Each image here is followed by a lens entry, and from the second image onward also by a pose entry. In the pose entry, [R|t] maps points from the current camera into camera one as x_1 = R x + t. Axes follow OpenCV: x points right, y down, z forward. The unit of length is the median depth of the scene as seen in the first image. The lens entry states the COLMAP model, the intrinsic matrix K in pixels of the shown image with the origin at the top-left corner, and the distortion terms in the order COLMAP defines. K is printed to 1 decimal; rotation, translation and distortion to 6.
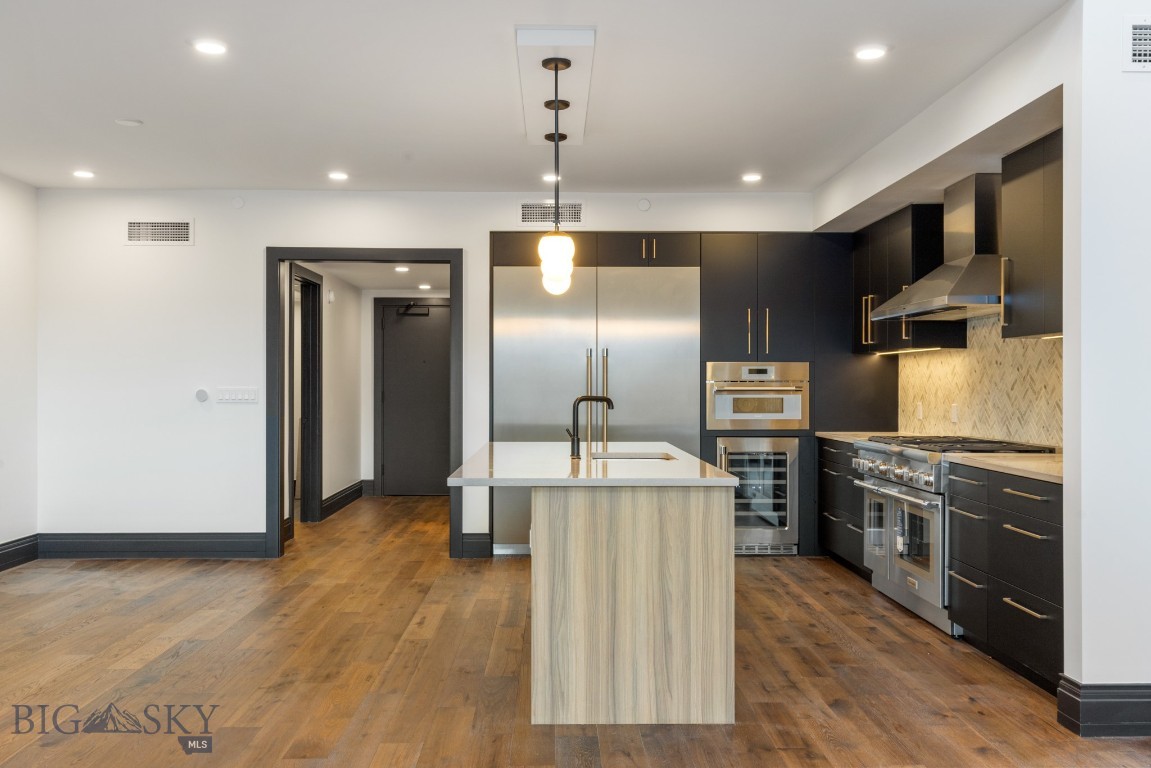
lens RADIAL K [[1009.0, 0, 575.5], [0, 1009.0, 384.0], [0, 0, 1]] dist [-0.000683, -0.001877]
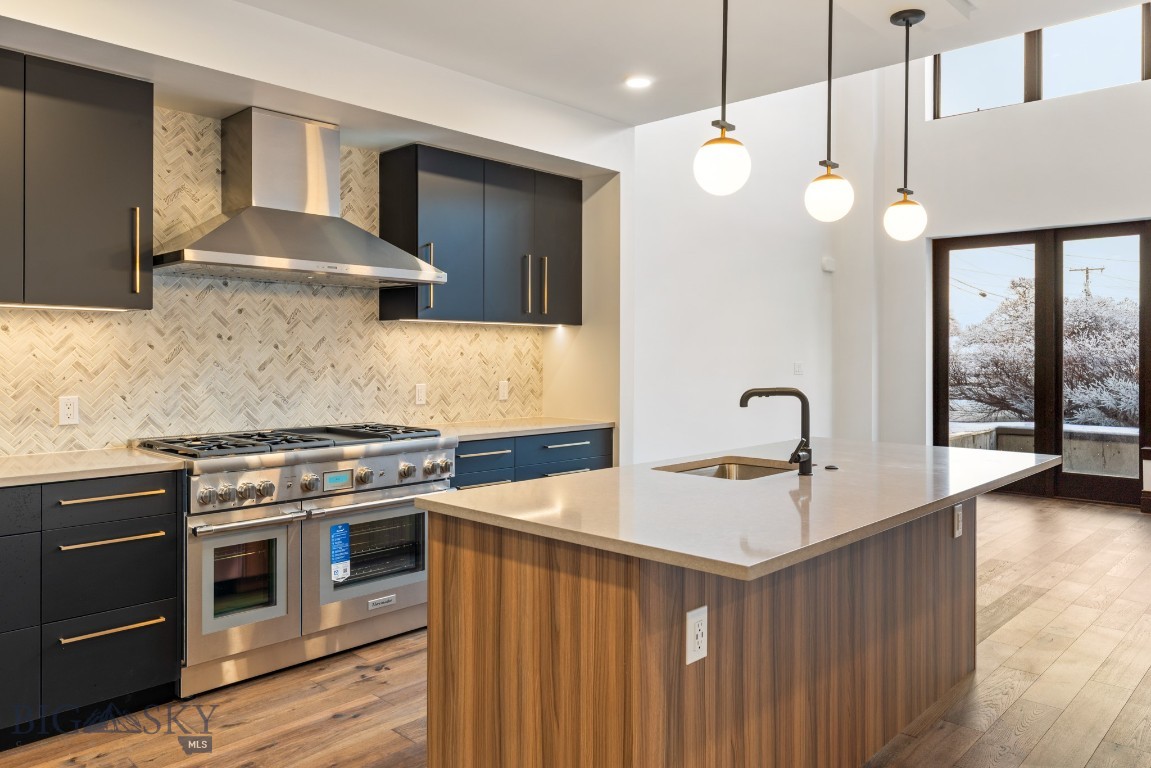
lens RADIAL K [[818.2, 0, 576.9], [0, 818.2, 351.1], [0, 0, 1]] dist [0.000243, -0.001646]
pose [[-0.711592, -0.002633, 0.702588, -0.221363], [-0.005176, 0.999985, -0.001494, -0.009597], [-0.702574, -0.004700, -0.711595, 1.175842]]
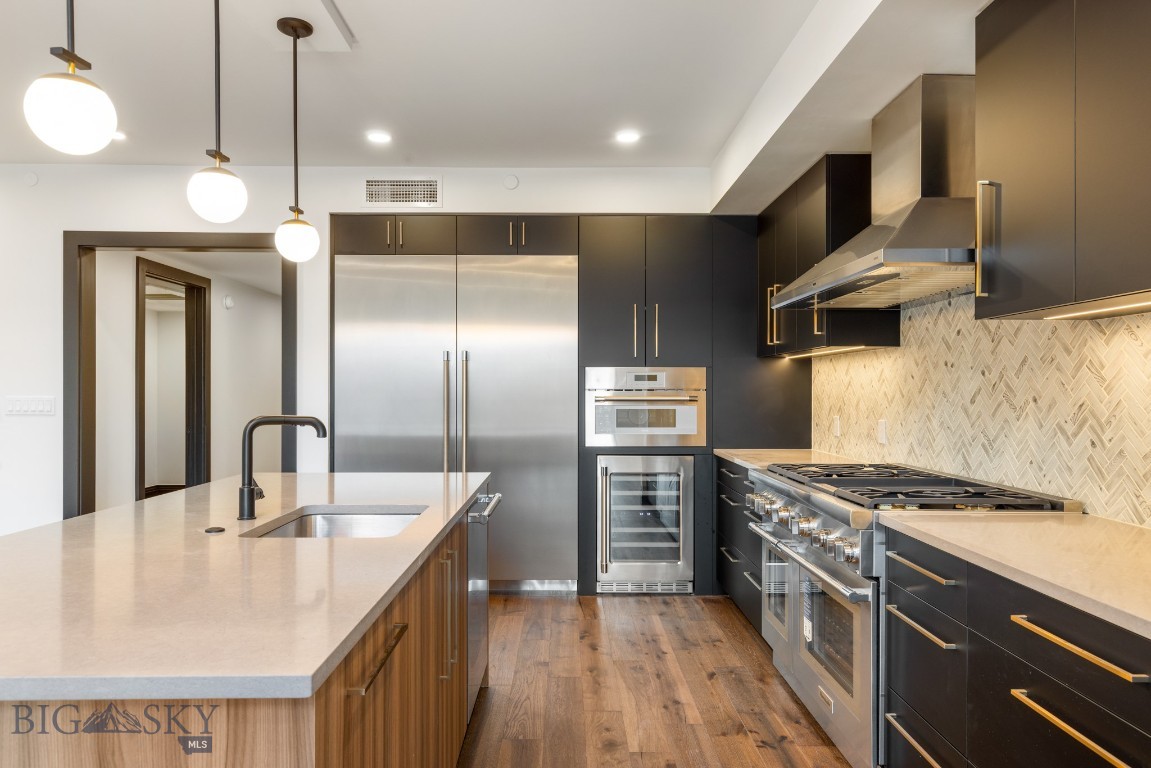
lens RADIAL K [[740.6, 0, 574.4], [0, 740.6, 390.6], [0, 0, 1]] dist [-0.001645, 0.000260]
pose [[0.999935, 0.000158, -0.011397, 0.151301], [-0.000154, 1.000000, 0.000399, -0.002615], [0.011397, -0.000397, 0.999935, 0.444592]]
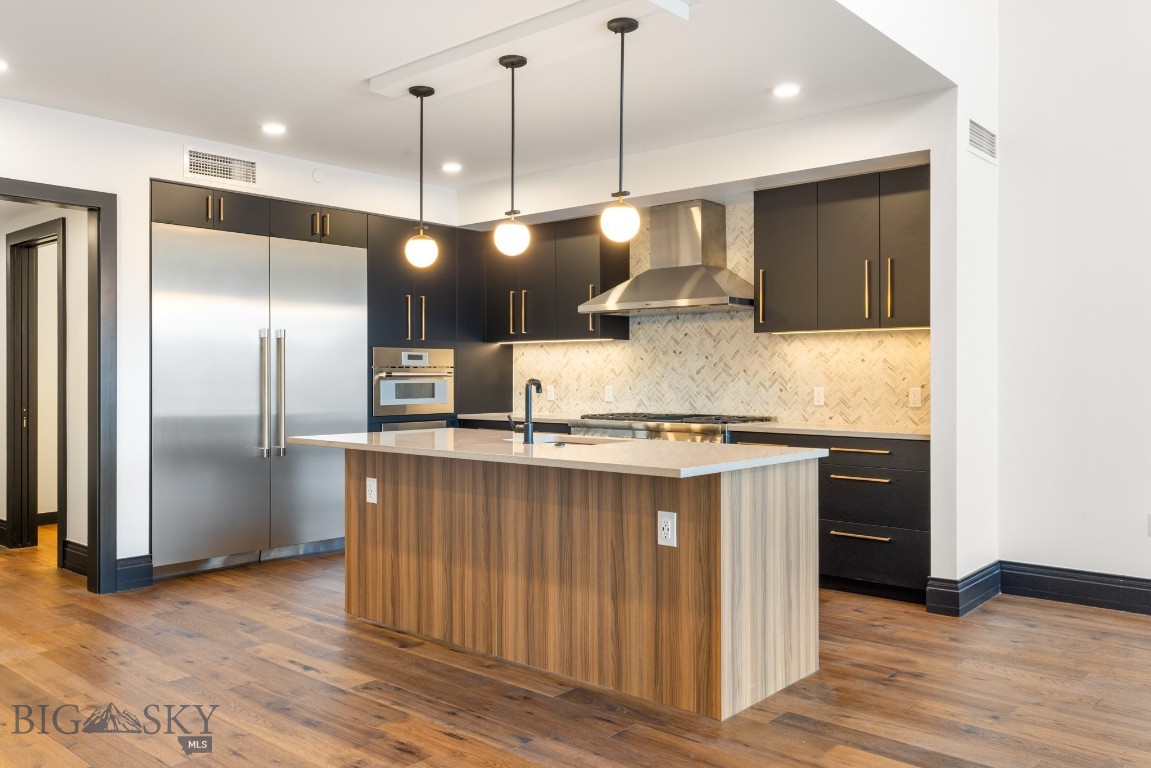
lens RADIAL K [[905.5, 0, 574.6], [0, 905.5, 373.0], [0, 0, 1]] dist [0.003268, 0.001739]
pose [[0.676271, 0.000828, 0.736653, -0.457288], [0.000604, 0.999998, -0.001678, 0.006054], [-0.736653, 0.001580, 0.676269, 0.311555]]
